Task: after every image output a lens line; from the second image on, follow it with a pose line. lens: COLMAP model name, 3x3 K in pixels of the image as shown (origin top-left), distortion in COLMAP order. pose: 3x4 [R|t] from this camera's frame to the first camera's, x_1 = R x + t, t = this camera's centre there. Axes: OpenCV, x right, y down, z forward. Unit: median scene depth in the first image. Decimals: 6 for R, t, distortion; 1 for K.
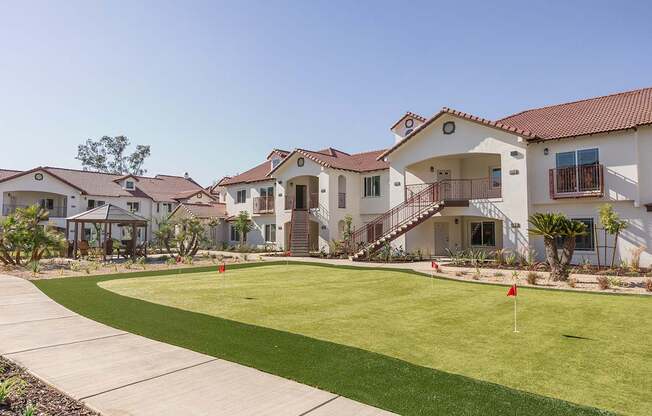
lens RADIAL K [[405.0, 0, 304.3], [0, 405.0, 207.1], [0, 0, 1]] dist [-0.003896, -0.002774]
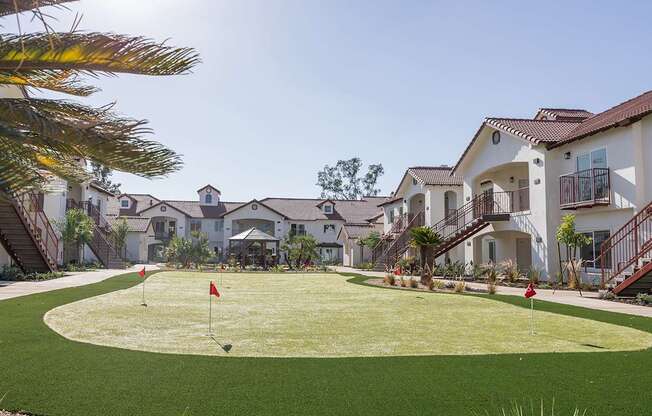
lens RADIAL K [[494.9, 0, 244.7], [0, 494.9, 202.8], [0, 0, 1]] dist [0.001794, -0.013003]
pose [[0.708028, -0.062831, -0.703384, 0.724827], [0.028037, 0.997750, -0.060903, 0.009426], [0.705628, 0.023400, 0.708196, -0.217010]]
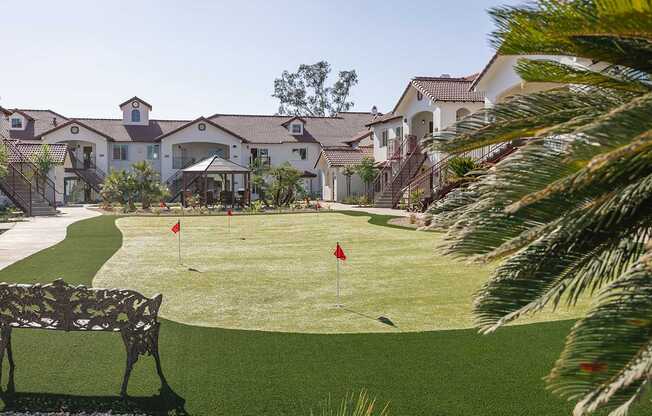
lens RADIAL K [[646.8, 0, 303.0], [0, 646.8, 189.0], [0, 0, 1]] dist [-0.021670, 0.000000]
pose [[0.842499, -0.005760, -0.538667, 0.644436], [0.042705, 0.997510, 0.056127, -0.006867], [0.537002, -0.070290, 0.840647, -0.298891]]
